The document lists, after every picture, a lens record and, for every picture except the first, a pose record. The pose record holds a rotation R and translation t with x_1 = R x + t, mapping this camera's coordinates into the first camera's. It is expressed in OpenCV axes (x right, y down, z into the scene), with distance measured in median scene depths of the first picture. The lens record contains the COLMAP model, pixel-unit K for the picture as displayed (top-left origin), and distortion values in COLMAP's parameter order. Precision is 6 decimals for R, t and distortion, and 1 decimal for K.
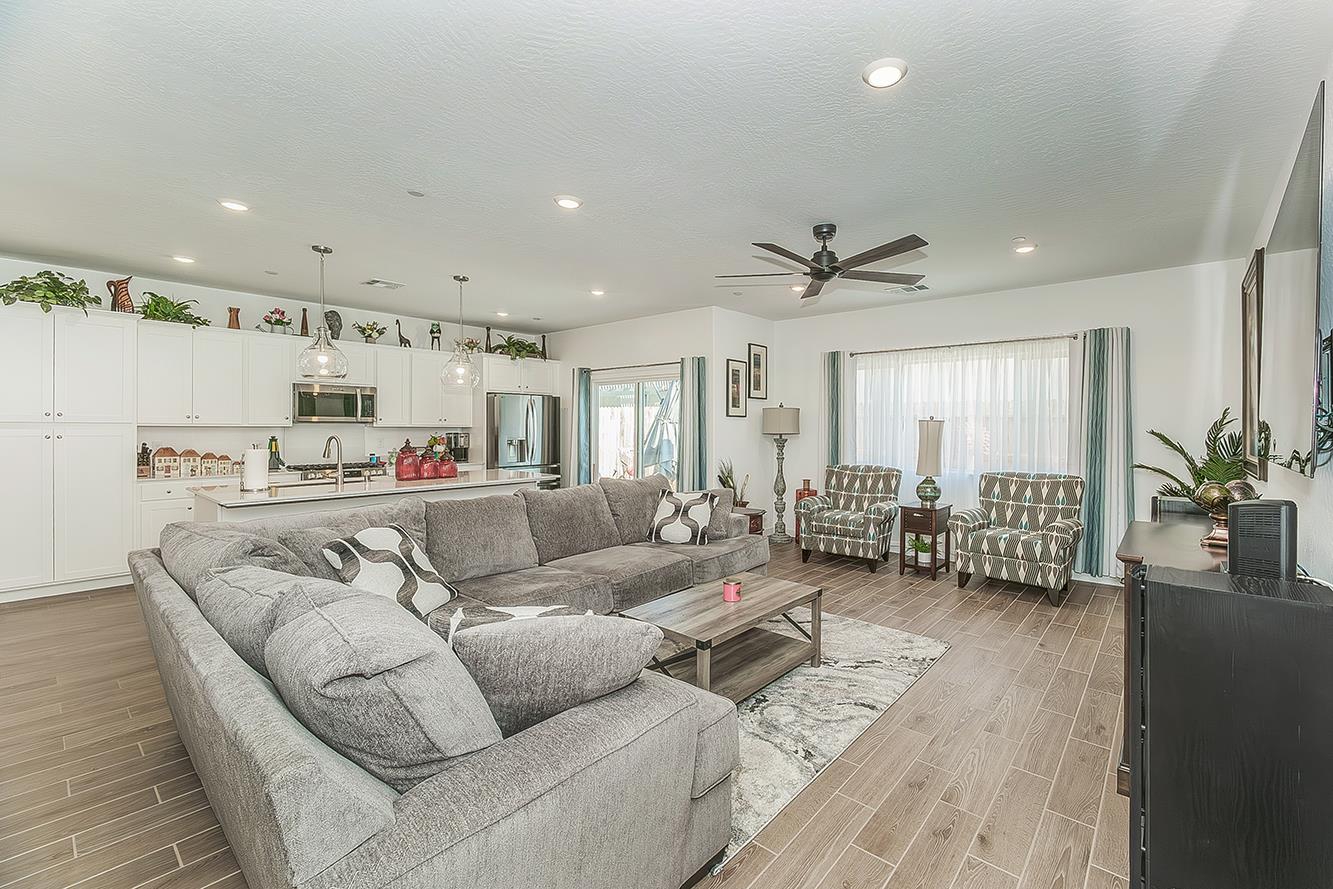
lens RADIAL K [[559.1, 0, 729.5], [0, 559.1, 429.3], [0, 0, 1]] dist [0.002590, 0.001275]
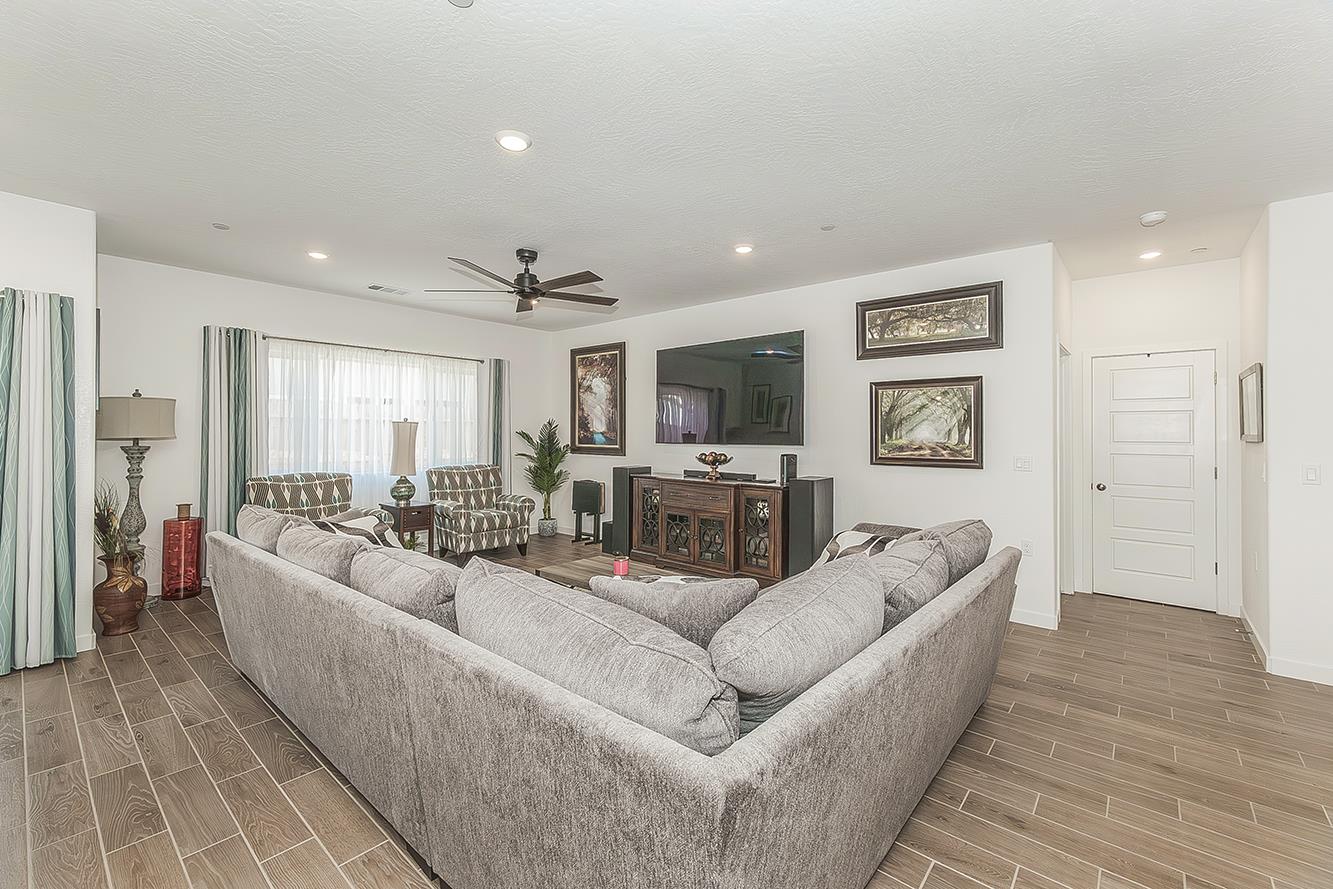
lens RADIAL K [[559.1, 0, 666.3], [0, 559.1, 426.4], [0, 0, 1]] dist [0.002590, 0.001275]
pose [[0.036291, 0.002293, 0.999339, -0.636162], [-0.000689, 0.999997, -0.002270, -0.005768], [-0.999341, -0.000606, 0.036293, 0.458918]]
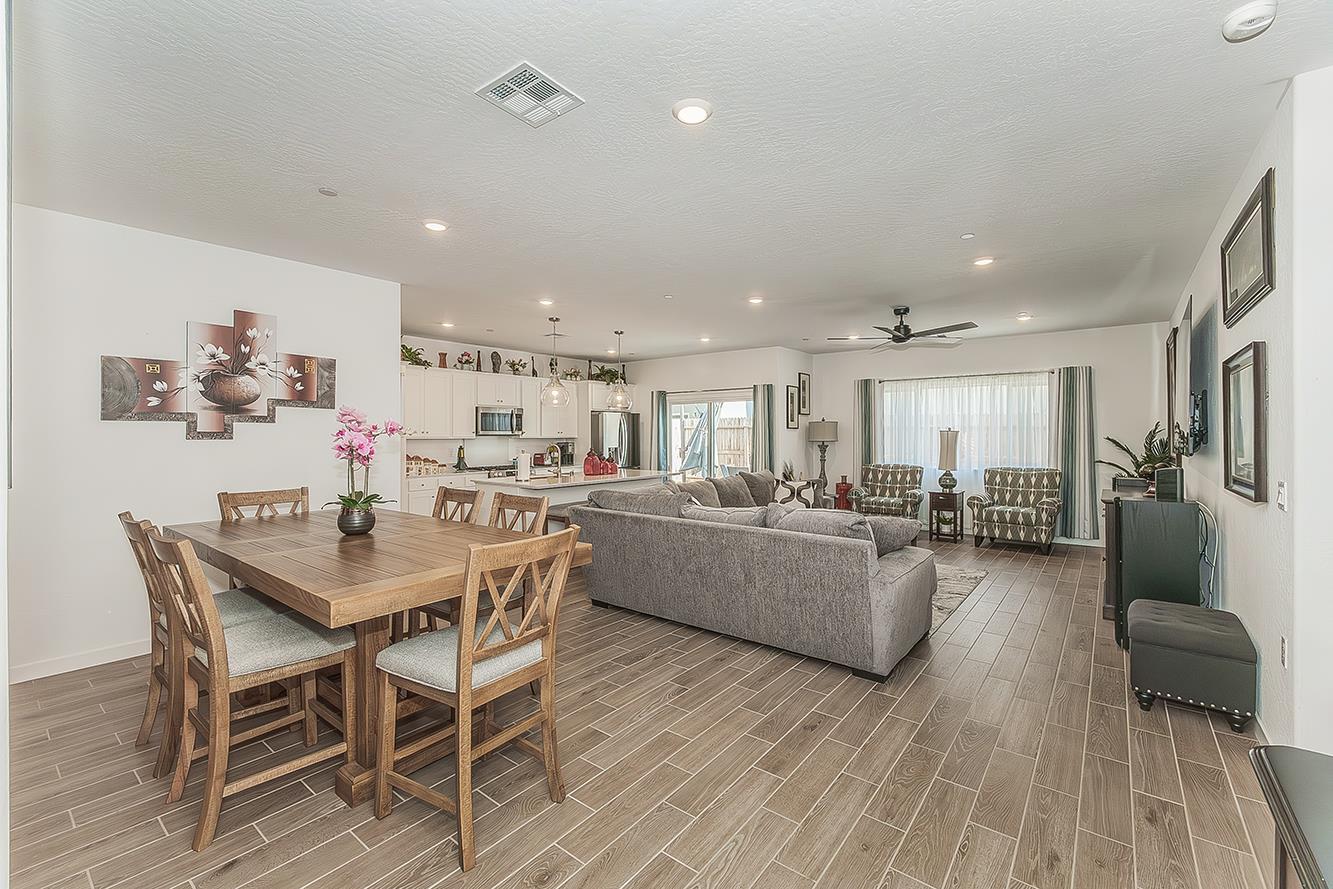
lens RADIAL K [[559.1, 0, 675.3], [0, 559.1, 434.3], [0, 0, 1]] dist [0.002590, 0.001275]
pose [[0.999933, -0.007086, 0.009184, -0.325381], [0.007138, 0.999959, -0.005625, -0.004111], [-0.009143, 0.005690, 0.999942, -0.379477]]
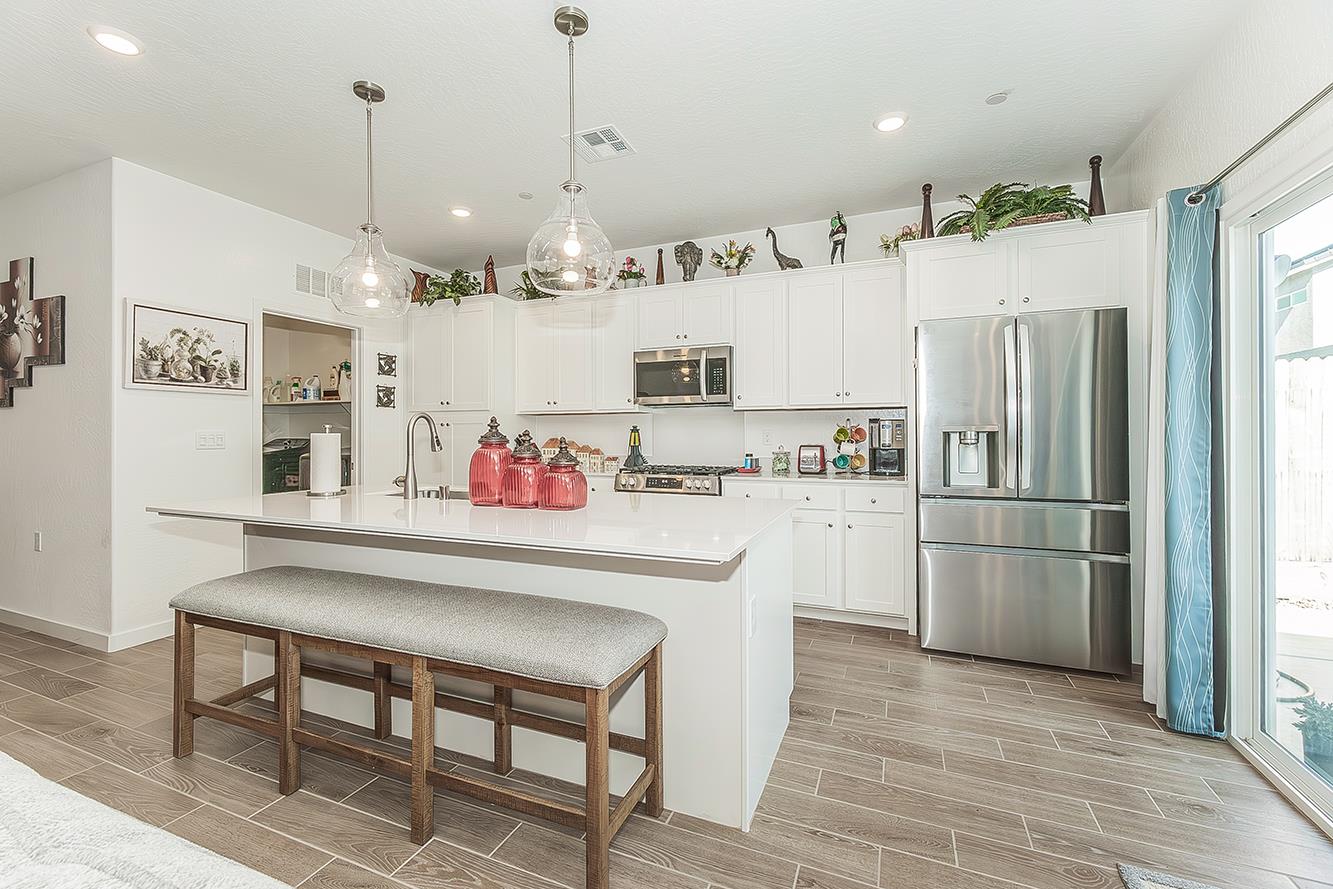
lens RADIAL K [[559.1, 0, 664.8], [0, 559.1, 430.3], [0, 0, 1]] dist [0.002590, 0.001275]
pose [[0.266982, -0.012157, -0.963625, -0.067589], [0.001598, 0.999925, -0.012172, 0.029938], [0.963700, 0.001710, 0.266982, 0.883611]]
